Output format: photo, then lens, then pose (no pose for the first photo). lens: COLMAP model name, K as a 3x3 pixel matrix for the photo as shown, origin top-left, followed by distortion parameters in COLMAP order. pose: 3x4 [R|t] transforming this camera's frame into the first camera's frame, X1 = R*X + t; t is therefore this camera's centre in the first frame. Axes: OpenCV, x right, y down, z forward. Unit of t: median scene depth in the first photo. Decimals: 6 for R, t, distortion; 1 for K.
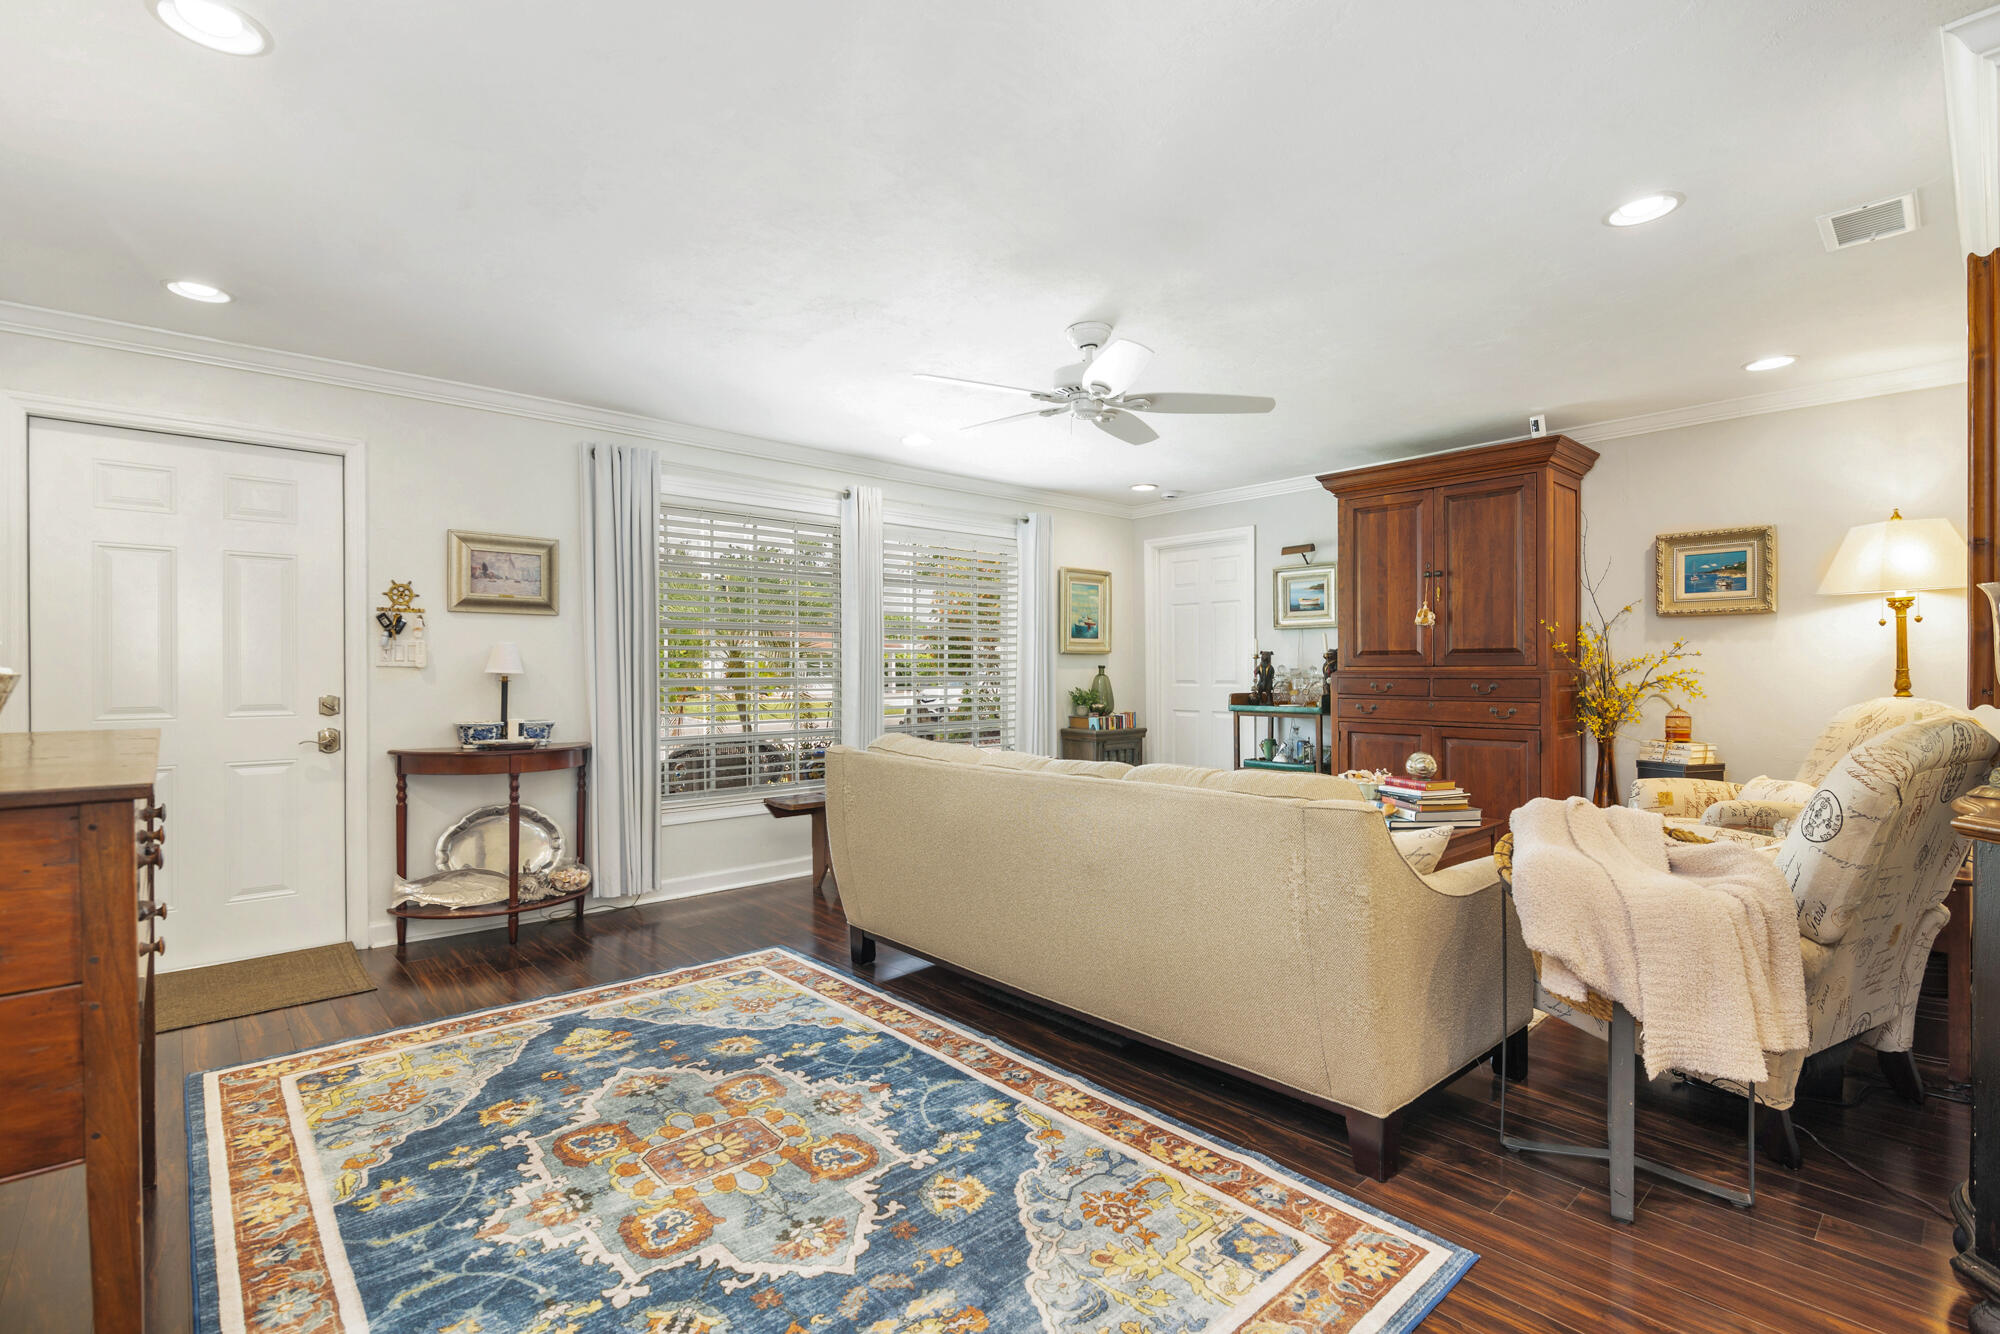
lens RADIAL K [[918.7, 0, 1002.3], [0, 918.7, 669.8], [0, 0, 1]] dist [0.002609, 0.000313]
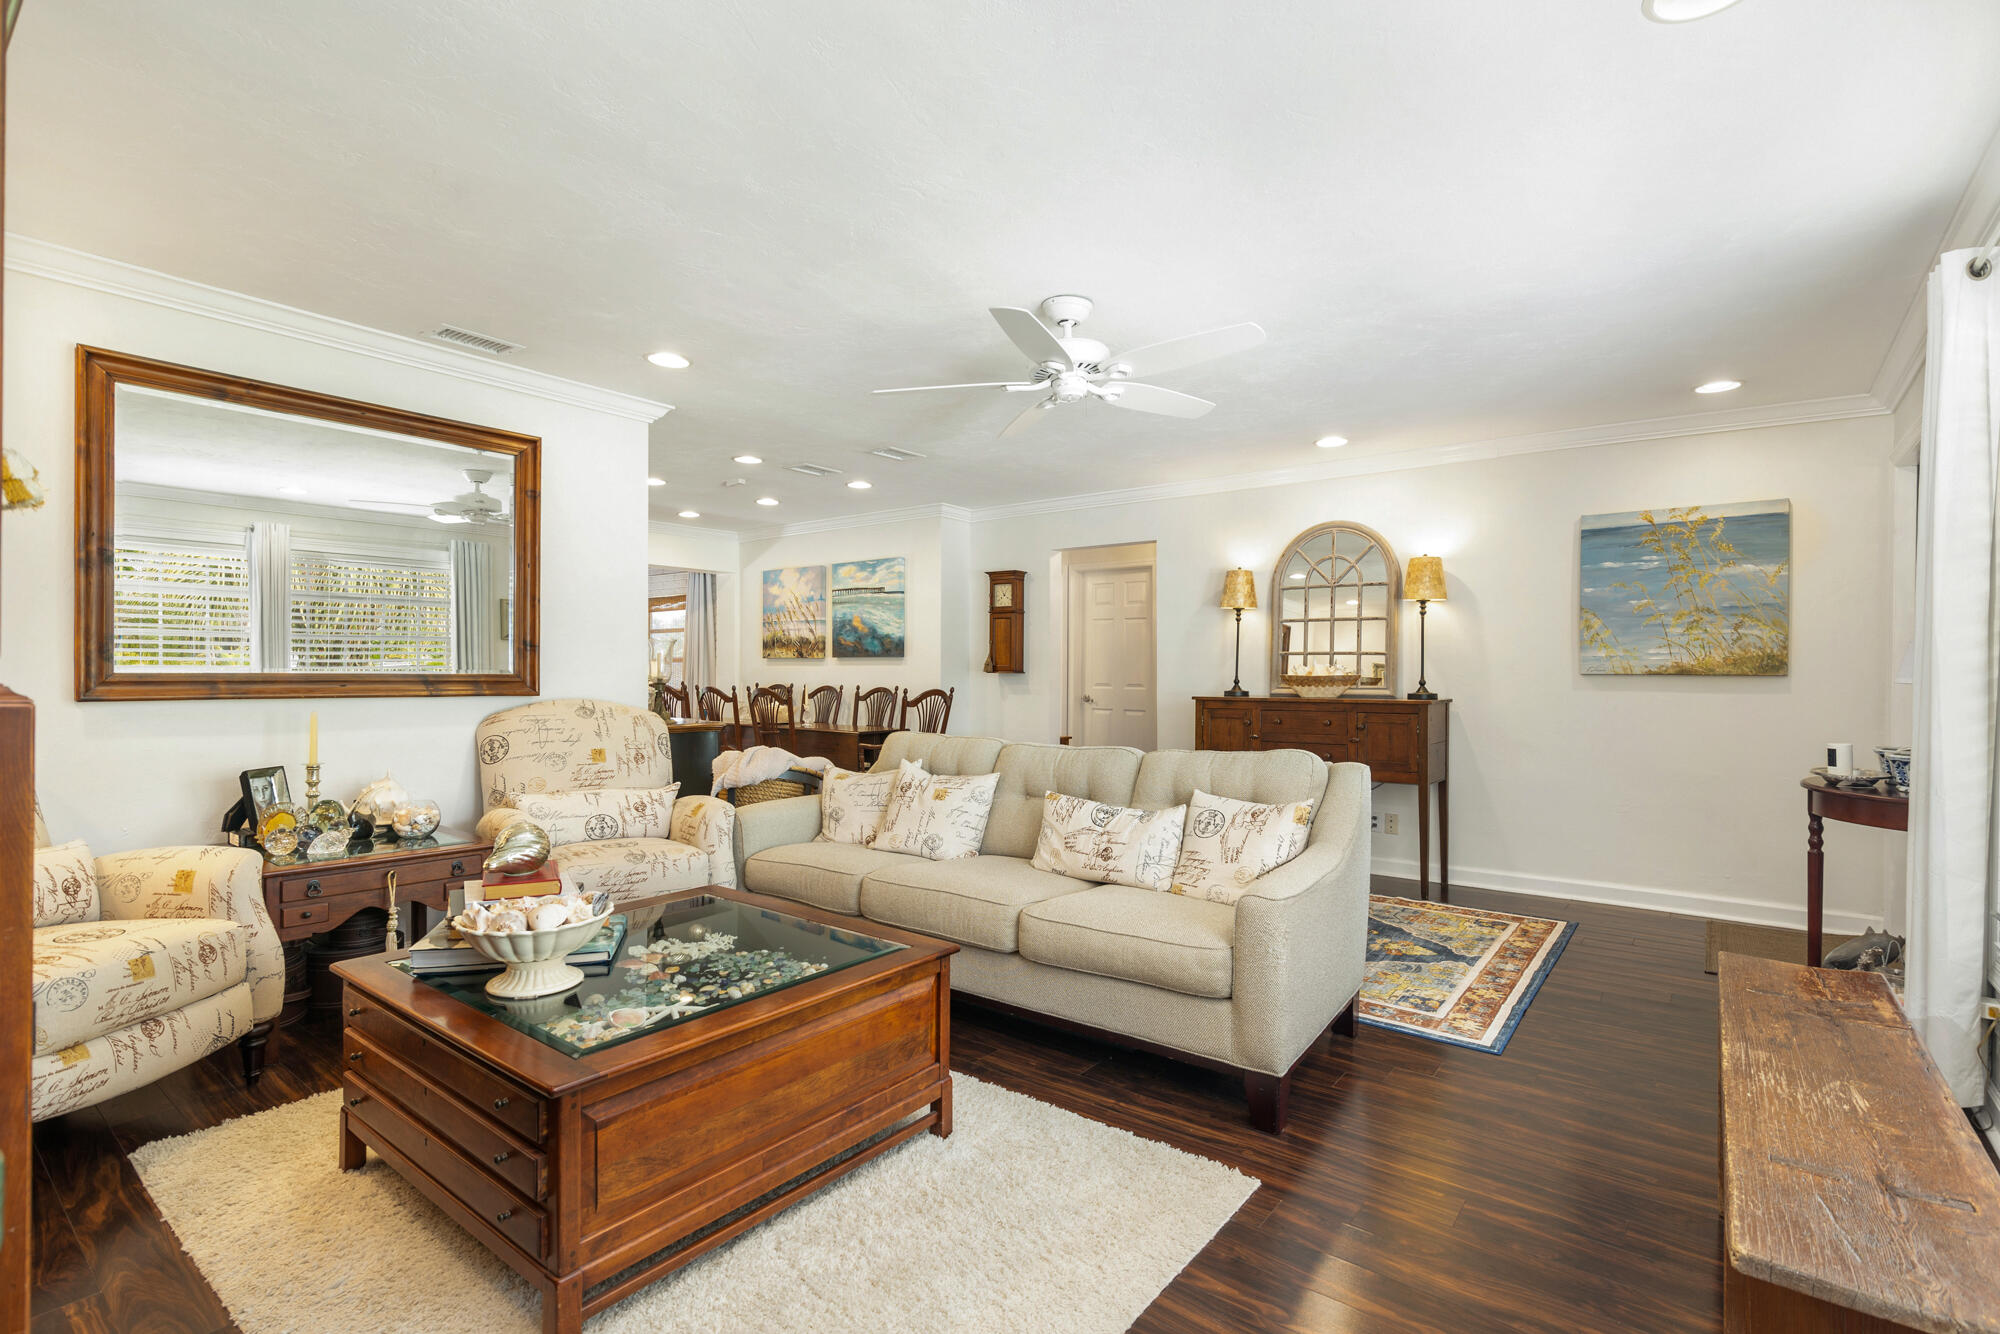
lens RADIAL K [[918.7, 0, 1002.3], [0, 918.7, 669.8], [0, 0, 1]] dist [0.002609, 0.000313]
pose [[-0.984486, -0.003610, -0.175424, 0.411425], [-0.003638, 0.999993, -0.000164, -0.005792], [0.175423, 0.000476, -0.984493, 2.441842]]
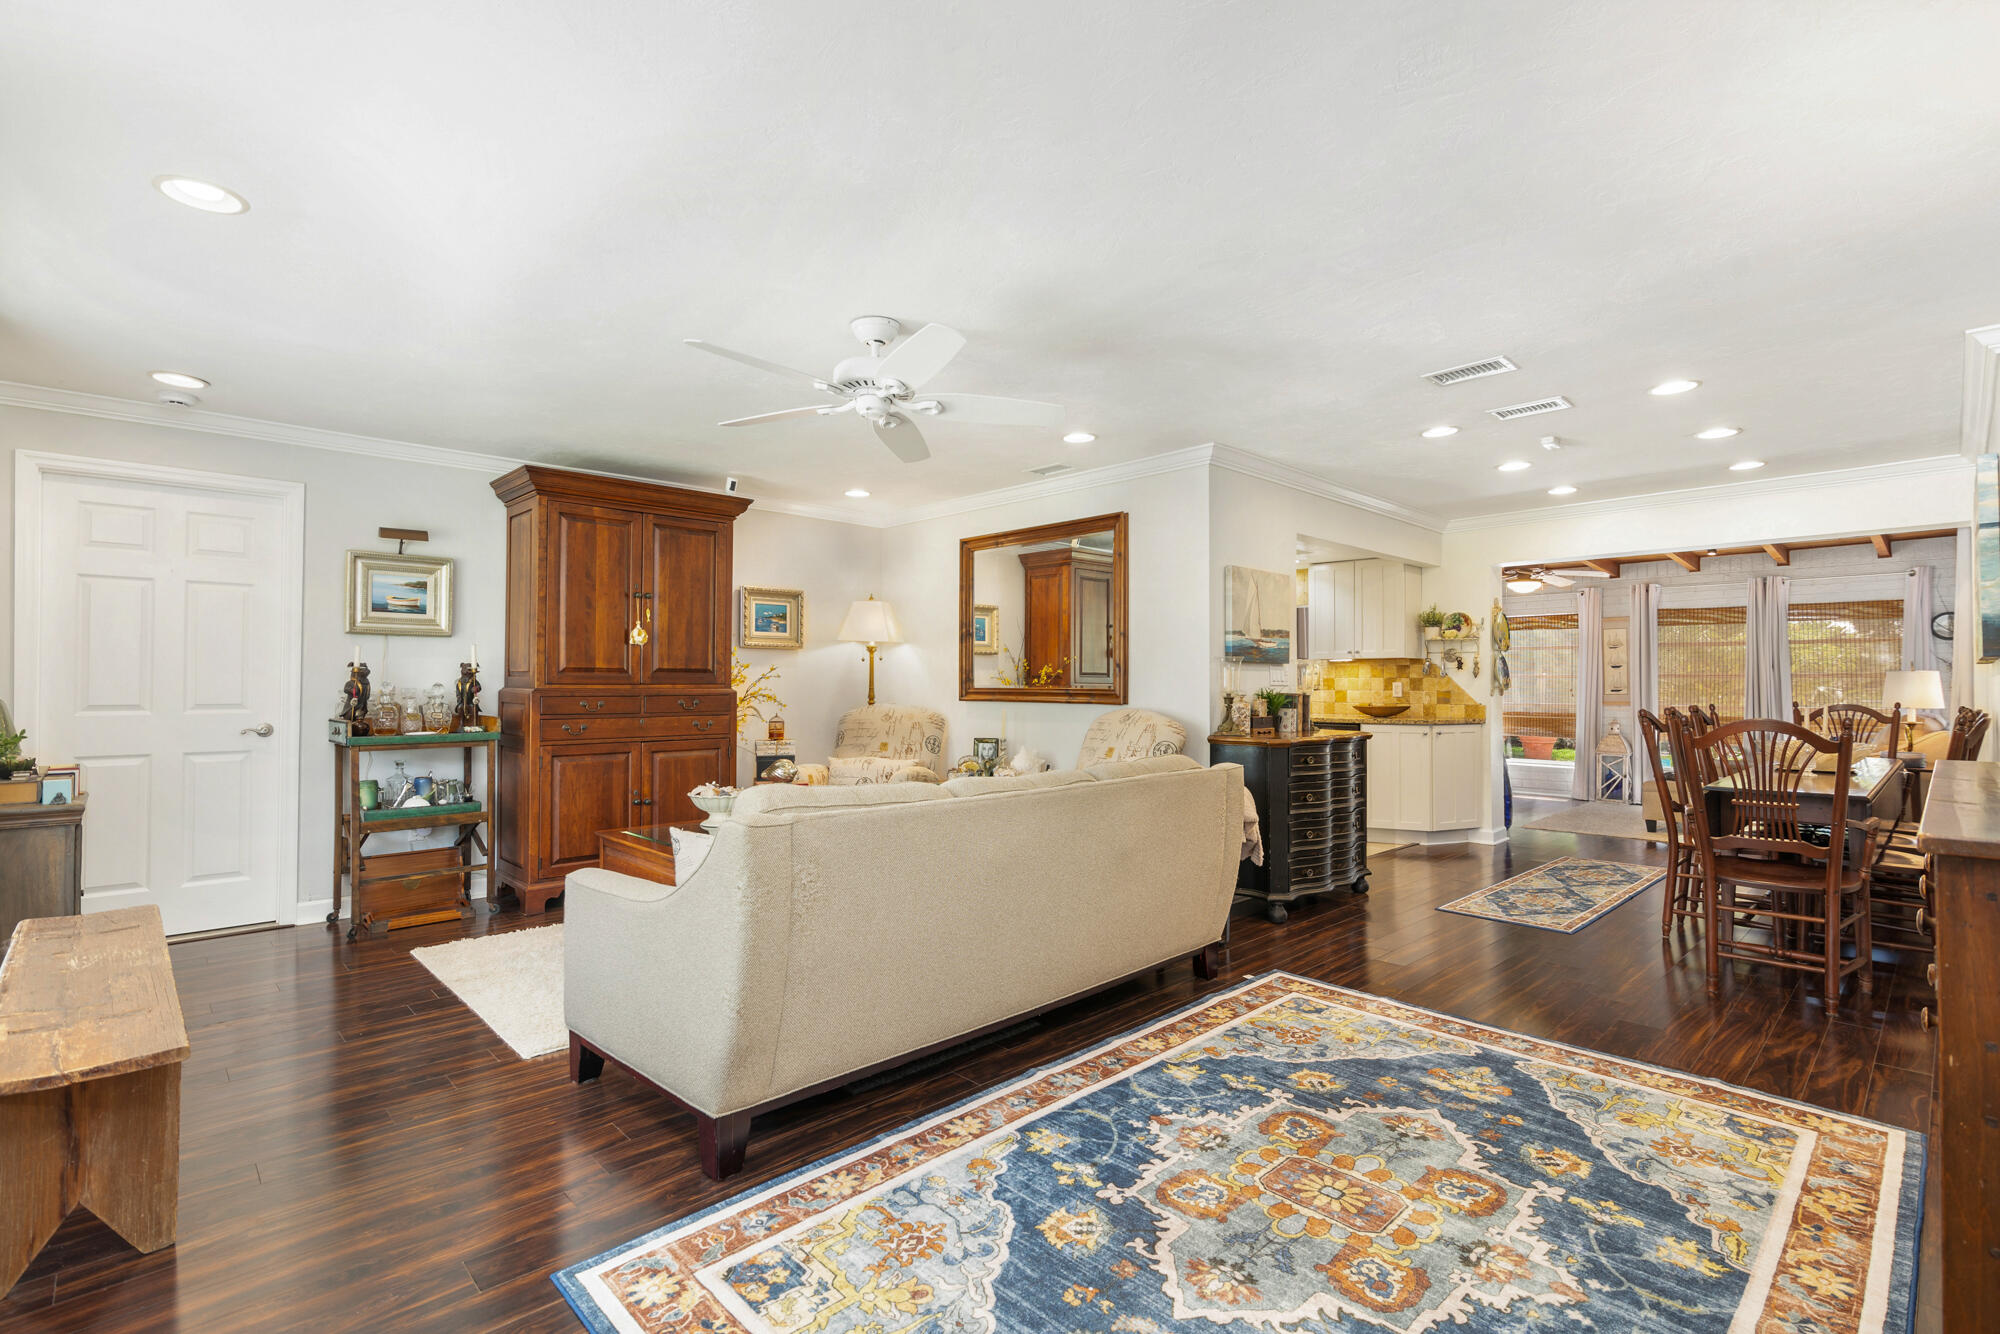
lens RADIAL K [[918.7, 0, 1002.3], [0, 918.7, 669.8], [0, 0, 1]] dist [0.002609, 0.000313]
pose [[-0.031567, 0.017456, 0.999349, -1.071988], [0.000000, 0.999847, -0.017465, -0.003875], [-0.999502, -0.000552, -0.031563, 1.160747]]
